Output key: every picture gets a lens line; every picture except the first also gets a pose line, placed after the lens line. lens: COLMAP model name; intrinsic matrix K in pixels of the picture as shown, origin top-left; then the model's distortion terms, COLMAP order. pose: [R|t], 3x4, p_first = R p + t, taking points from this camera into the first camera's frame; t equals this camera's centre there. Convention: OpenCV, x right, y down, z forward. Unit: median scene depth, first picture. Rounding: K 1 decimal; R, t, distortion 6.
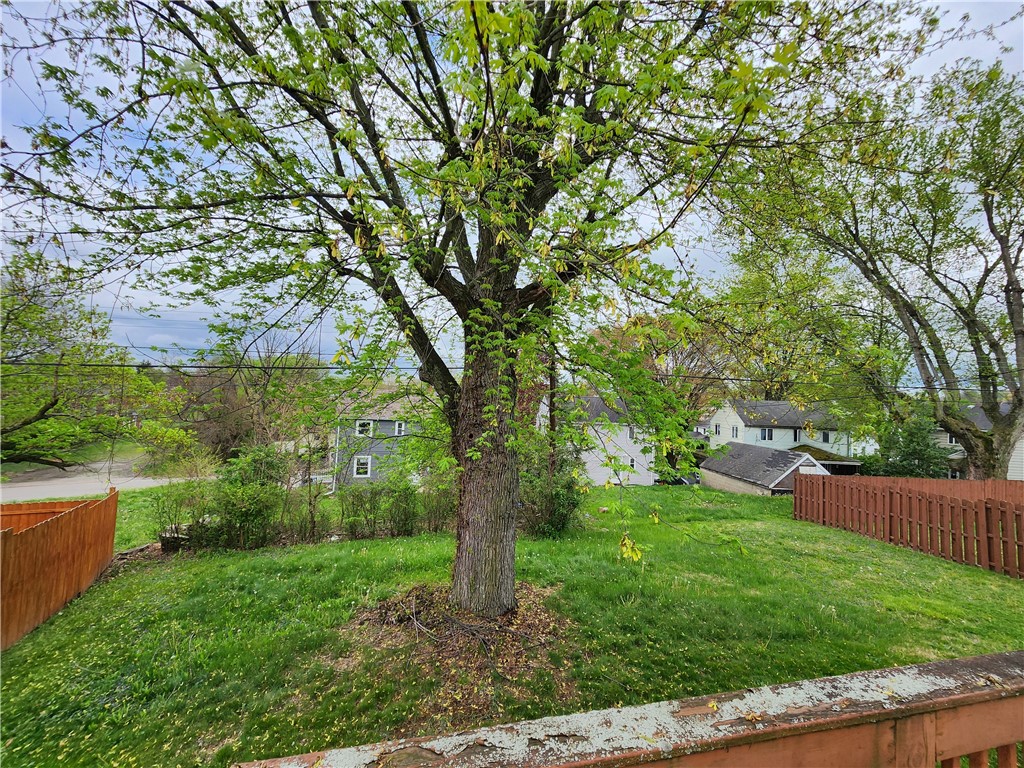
lens RADIAL K [[416.2, 0, 512.1], [0, 416.2, 384.8], [0, 0, 1]] dist [-0.001370, -0.000254]
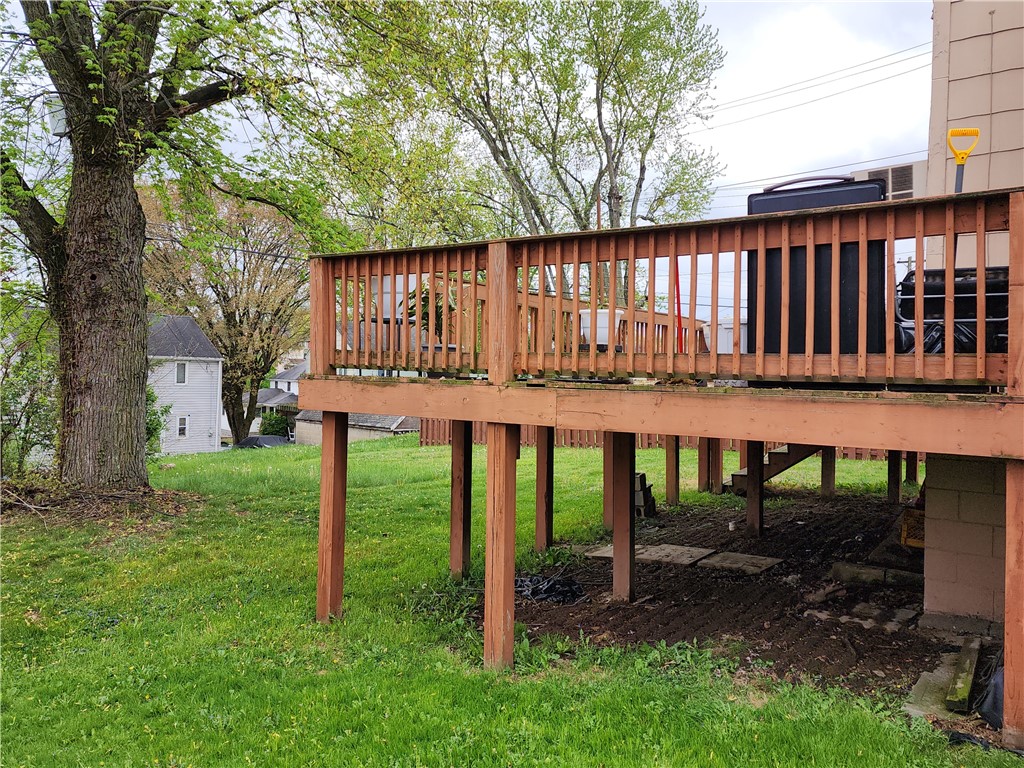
lens RADIAL K [[798.6, 0, 520.6], [0, 798.6, 373.1], [0, 0, 1]] dist [0.044449, -0.029440]
pose [[0.743190, -0.029634, 0.668424, -0.489293], [-0.012008, 0.998267, 0.057608, 0.193894], [-0.668973, -0.050840, 0.741546, -0.614868]]
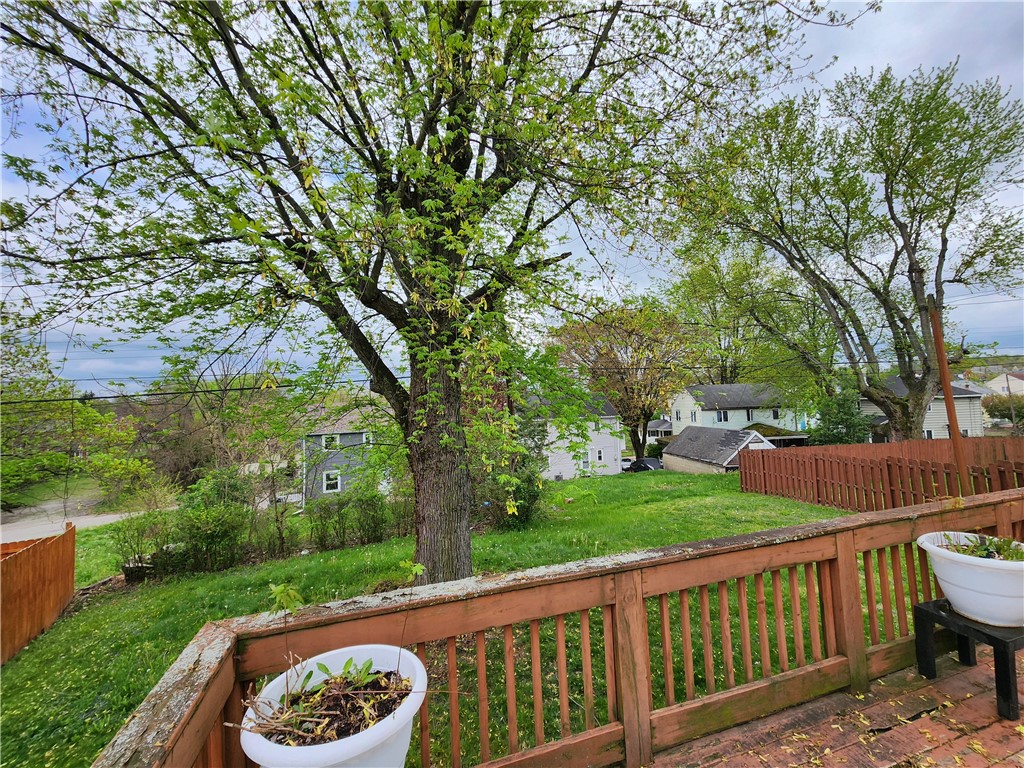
lens RADIAL K [[416.2, 0, 515.0], [0, 416.2, 384.5], [0, 0, 1]] dist [-0.001370, -0.000254]
pose [[0.994298, -0.074721, 0.076080, 0.062311], [0.075064, 0.997177, -0.001652, -0.000114], [-0.075742, 0.007353, 0.997100, -0.095172]]
